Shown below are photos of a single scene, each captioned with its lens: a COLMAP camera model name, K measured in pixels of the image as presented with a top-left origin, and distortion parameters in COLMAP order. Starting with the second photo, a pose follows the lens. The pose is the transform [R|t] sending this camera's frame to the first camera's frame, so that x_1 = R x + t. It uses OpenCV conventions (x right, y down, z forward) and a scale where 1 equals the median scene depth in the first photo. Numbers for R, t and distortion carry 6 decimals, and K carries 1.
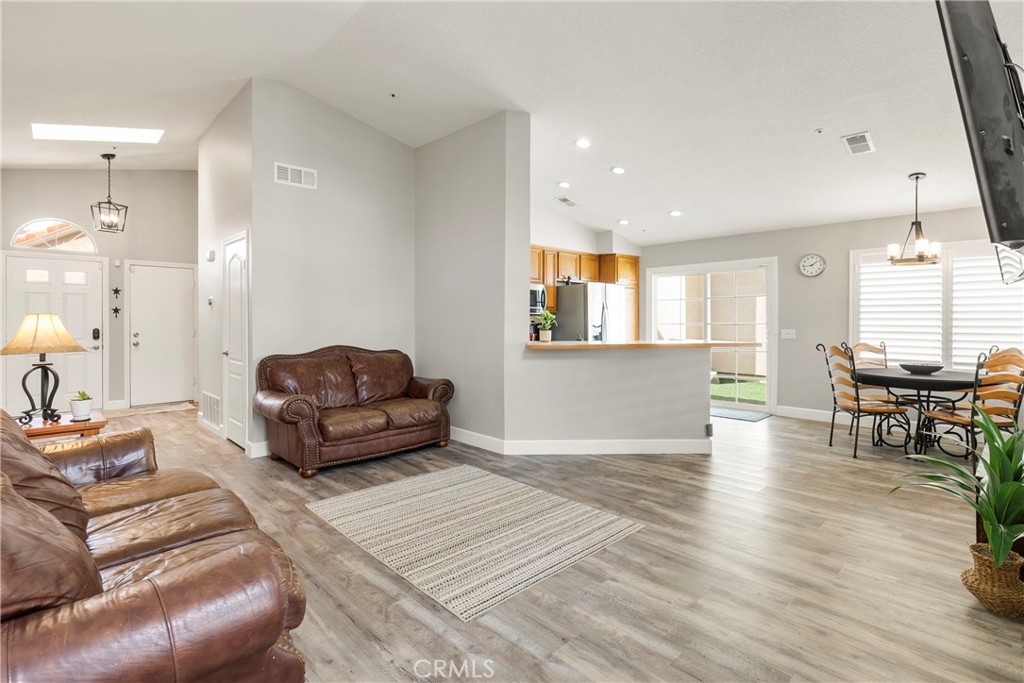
lens RADIAL K [[480.1, 0, 515.3], [0, 480.1, 318.8], [0, 0, 1]] dist [-0.001789, -0.000338]
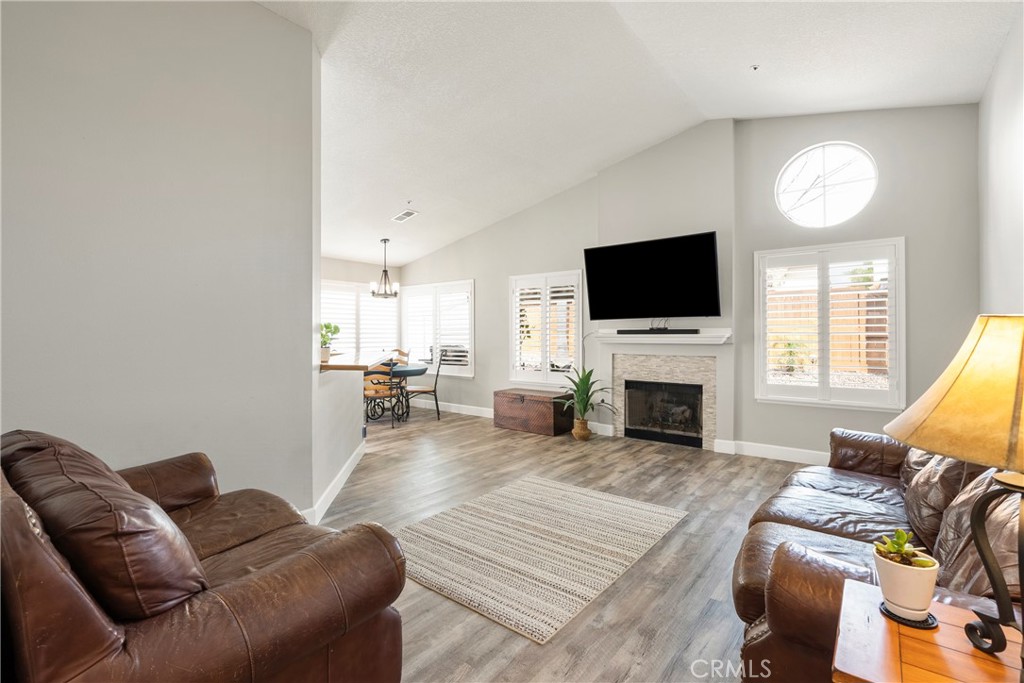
lens RADIAL K [[473.8, 0, 512.0], [0, 473.8, 335.0], [0, 0, 1]] dist [-0.000955, -0.000240]
pose [[-0.128611, -0.001400, 0.991694, -0.705381], [0.004519, 0.999988, 0.001998, 0.004180], [-0.991685, 0.004739, -0.128604, 0.774499]]
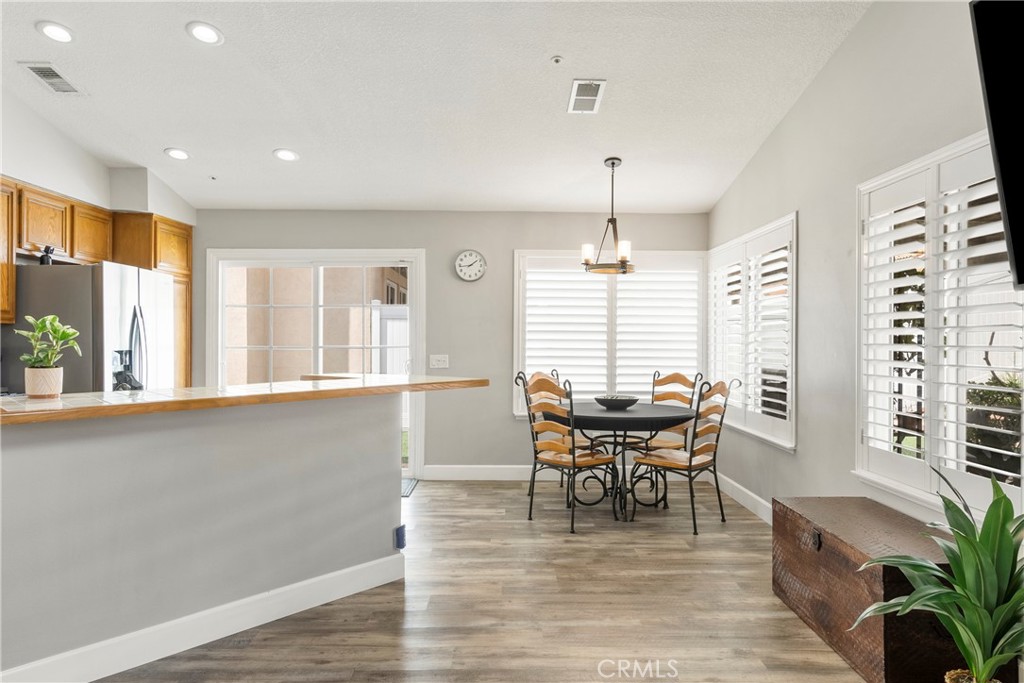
lens RADIAL K [[644.7, 0, 512.8], [0, 644.7, 338.7], [0, 0, 1]] dist [0.014255, -0.001171]
pose [[0.686417, 0.004963, 0.727191, -0.055878], [-0.004570, 0.999986, -0.002511, 0.000606], [-0.727194, -0.001599, 0.686431, 0.373661]]
